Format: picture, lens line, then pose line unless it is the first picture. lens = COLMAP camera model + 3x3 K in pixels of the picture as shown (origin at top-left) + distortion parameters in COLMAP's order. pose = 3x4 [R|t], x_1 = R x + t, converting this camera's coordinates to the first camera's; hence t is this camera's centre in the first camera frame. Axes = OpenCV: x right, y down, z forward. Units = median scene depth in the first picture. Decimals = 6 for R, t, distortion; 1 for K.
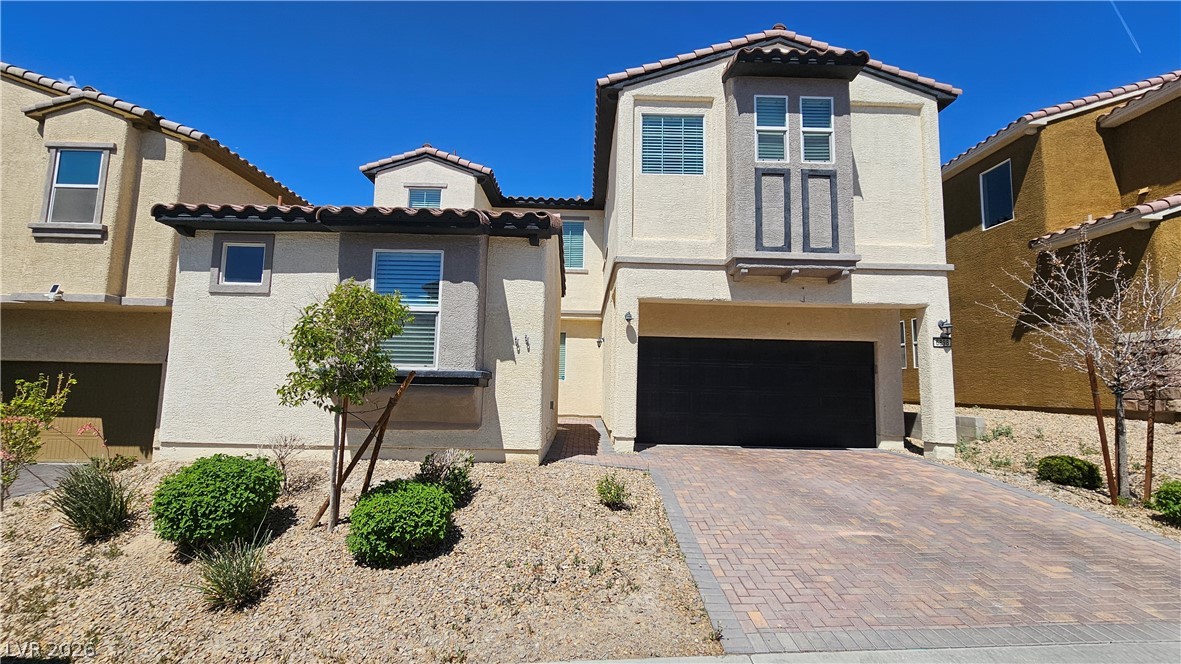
lens RADIAL K [[484.3, 0, 592.4], [0, 484.3, 335.8], [0, 0, 1]] dist [-0.002804, -0.000869]
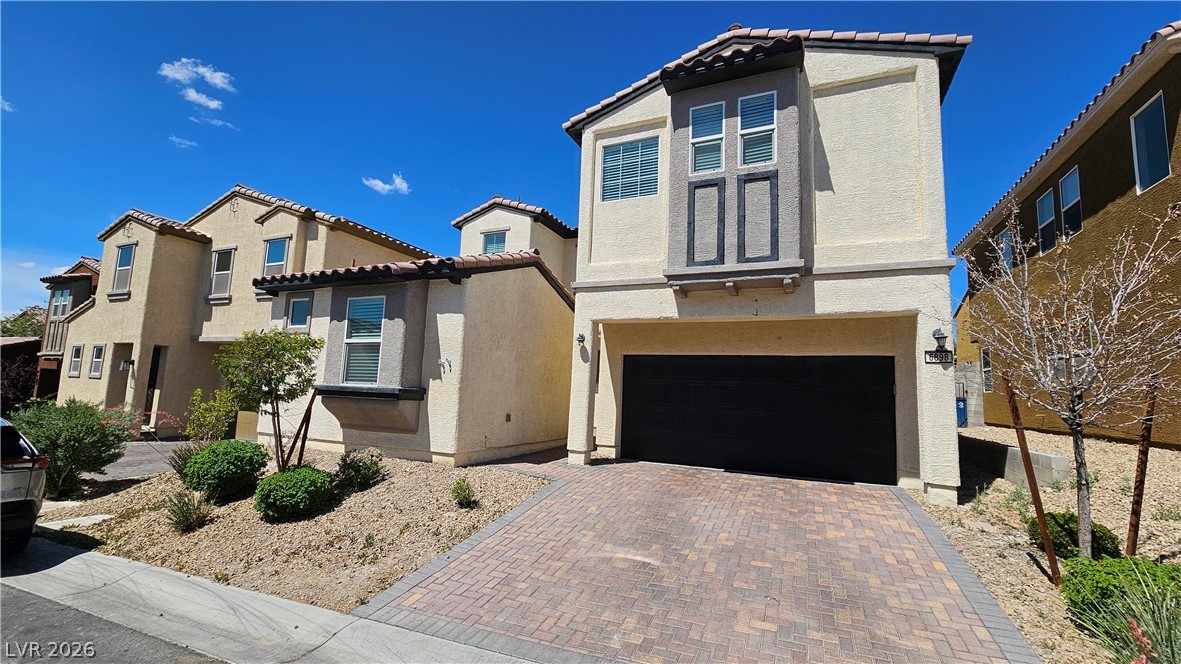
lens RADIAL K [[484.3, 0, 593.4], [0, 484.3, 335.0], [0, 0, 1]] dist [-0.002804, -0.000869]
pose [[0.907156, -0.035355, -0.419306, 0.536032], [0.022927, 0.999137, -0.034644, -0.007819], [0.420169, 0.021814, 0.907184, 0.035445]]
